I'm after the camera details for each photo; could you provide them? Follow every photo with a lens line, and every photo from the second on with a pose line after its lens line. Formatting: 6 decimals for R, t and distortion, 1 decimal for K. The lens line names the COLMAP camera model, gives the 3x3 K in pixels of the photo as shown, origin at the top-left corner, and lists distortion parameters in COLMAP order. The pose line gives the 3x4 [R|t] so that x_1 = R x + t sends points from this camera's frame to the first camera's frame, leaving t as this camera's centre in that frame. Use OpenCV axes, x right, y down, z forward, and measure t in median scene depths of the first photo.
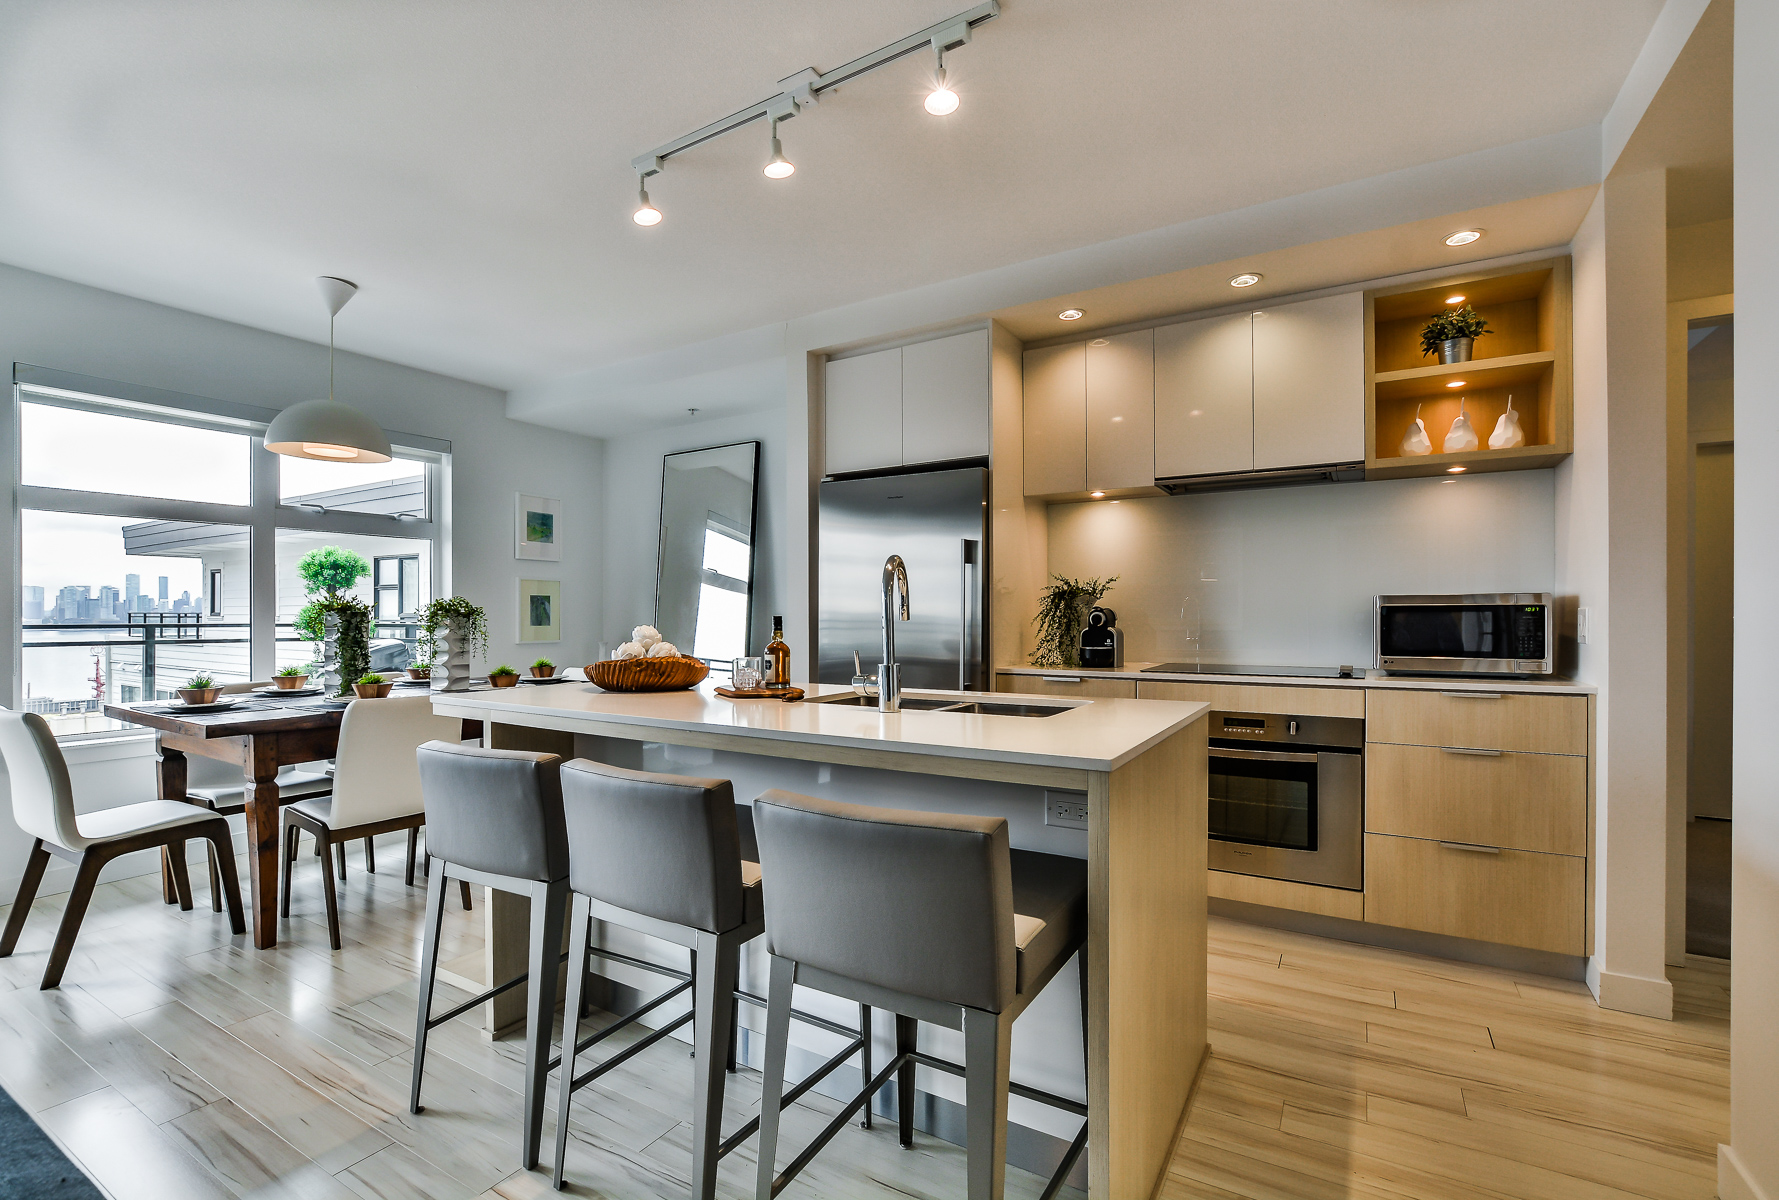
lens RADIAL K [[795.1, 0, 891.4], [0, 795.1, 609.5], [0, 0, 1]] dist [-0.002679, -0.000268]
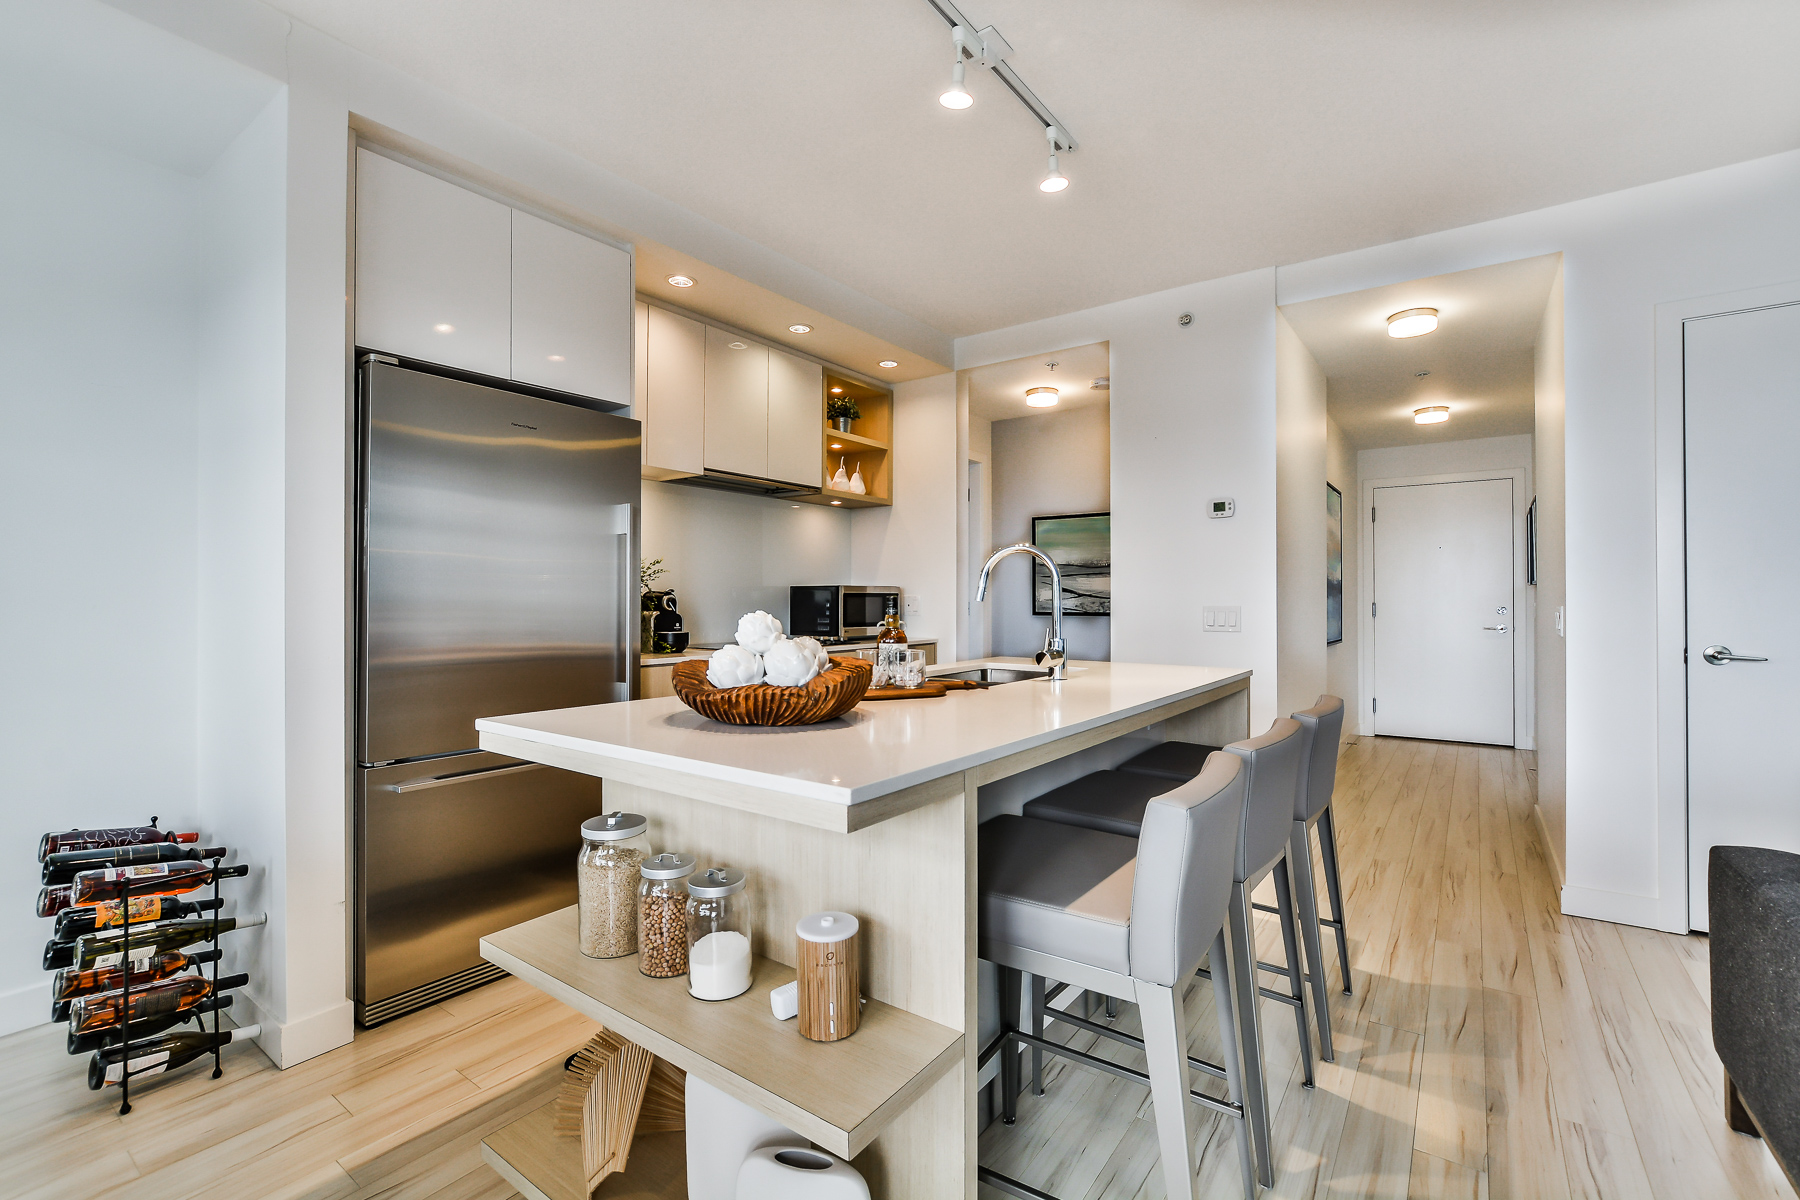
lens RADIAL K [[784.4, 0, 899.5], [0, 784.4, 594.9], [0, 0, 1]] dist [-0.009370, 0.000402]
pose [[0.105002, 0.006414, 0.994451, -0.758644], [-0.001876, 0.999979, -0.006252, 0.007852], [-0.994470, -0.001210, 0.105012, 0.731114]]
